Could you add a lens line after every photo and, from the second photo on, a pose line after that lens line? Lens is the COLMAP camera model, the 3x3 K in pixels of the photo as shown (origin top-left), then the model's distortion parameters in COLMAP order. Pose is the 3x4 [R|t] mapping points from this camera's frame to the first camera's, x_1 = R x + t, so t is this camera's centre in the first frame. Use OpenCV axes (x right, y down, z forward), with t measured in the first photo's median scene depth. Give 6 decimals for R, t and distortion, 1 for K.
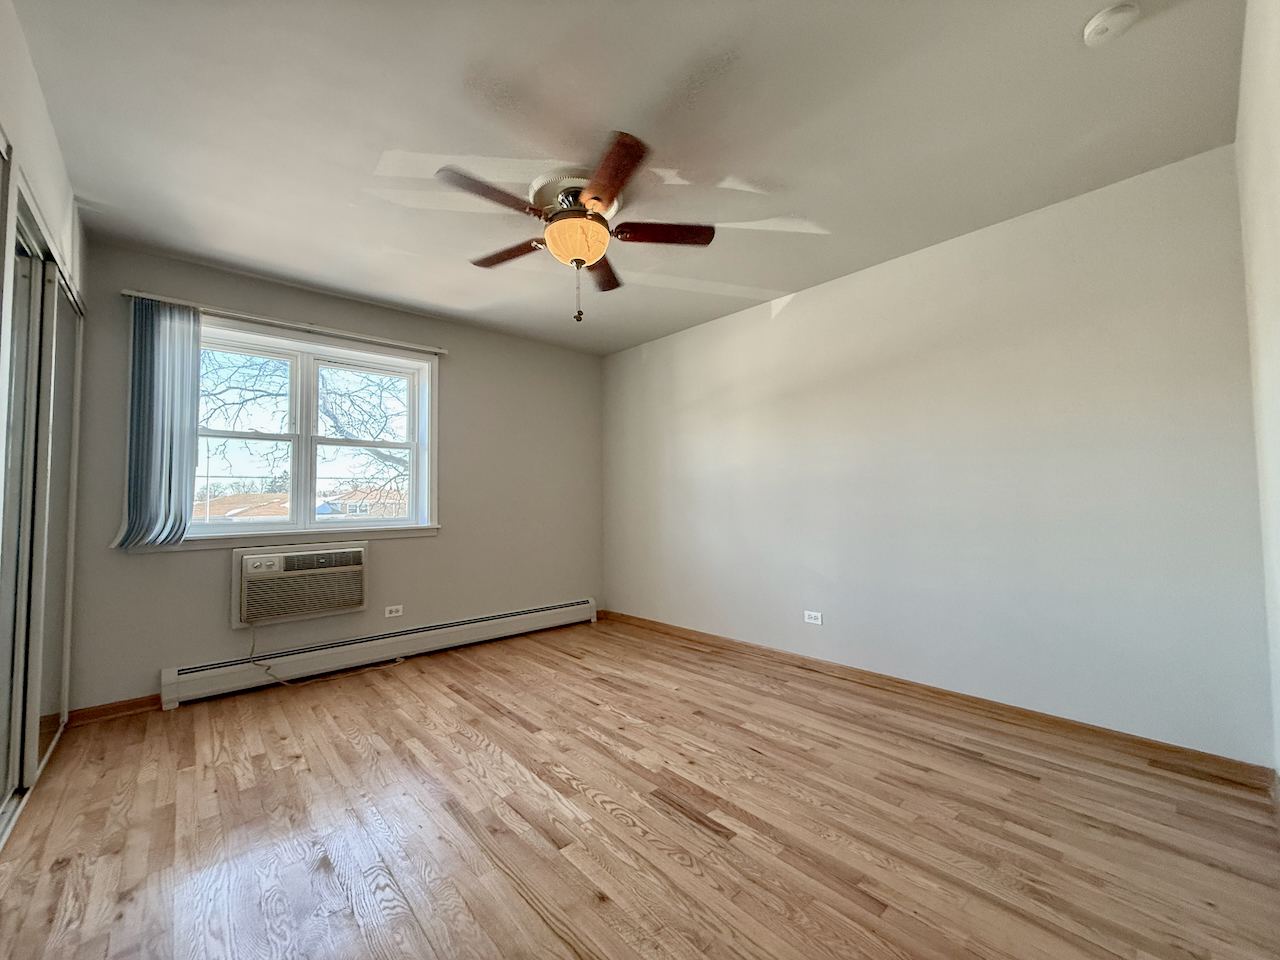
lens RADIAL K [[509.1, 0, 638.3], [0, 509.1, 477.9], [0, 0, 1]] dist [-0.001194, 0.000344]
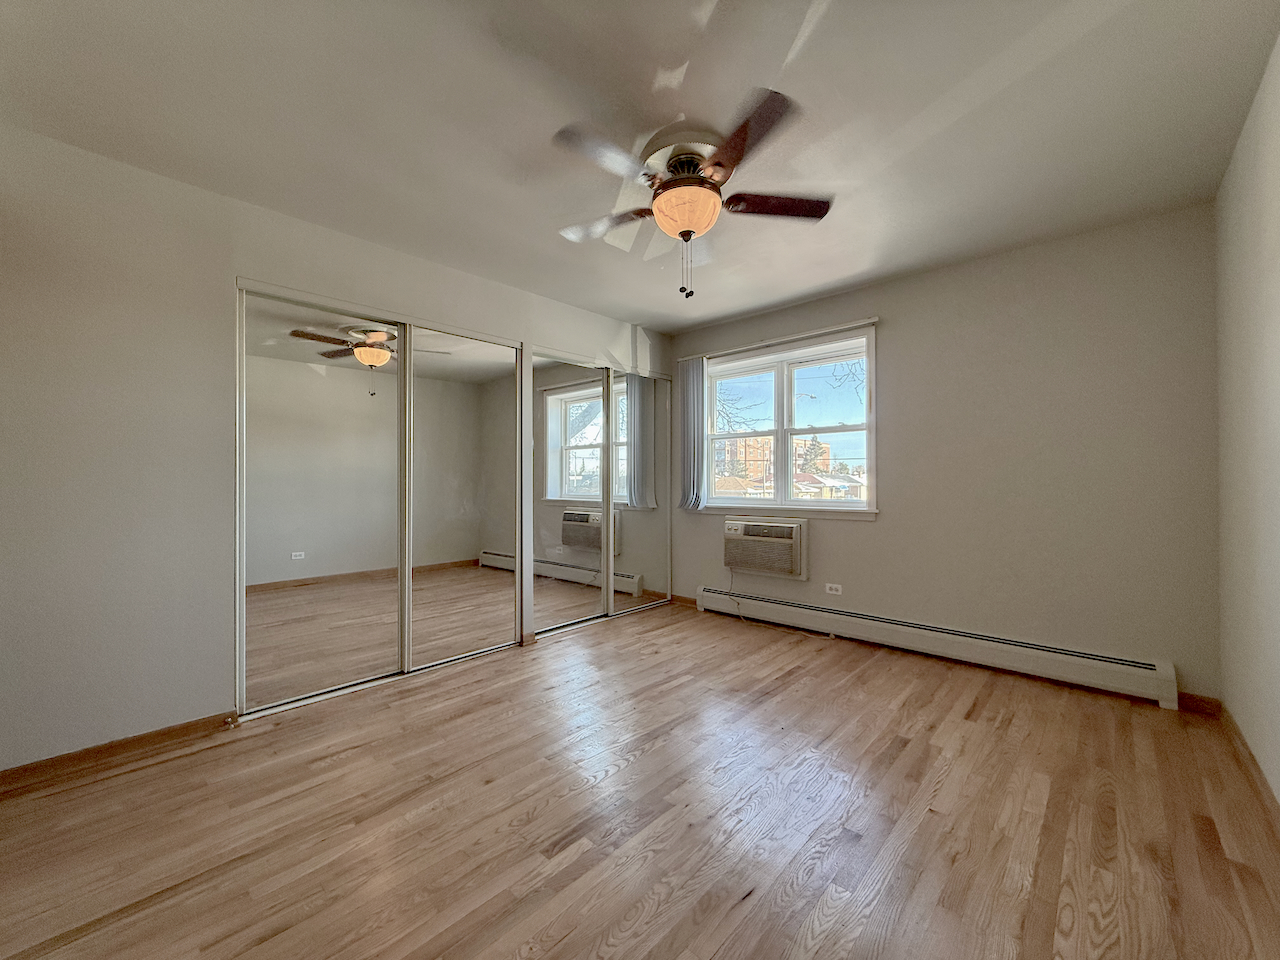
lens RADIAL K [[509.1, 0, 638.3], [0, 509.1, 477.9], [0, 0, 1]] dist [-0.001194, 0.000344]
pose [[0.091200, 0.001975, -0.995831, 0.572859], [0.045989, 0.998923, 0.006193, 0.010897], [0.994770, -0.046362, 0.091011, 0.570516]]
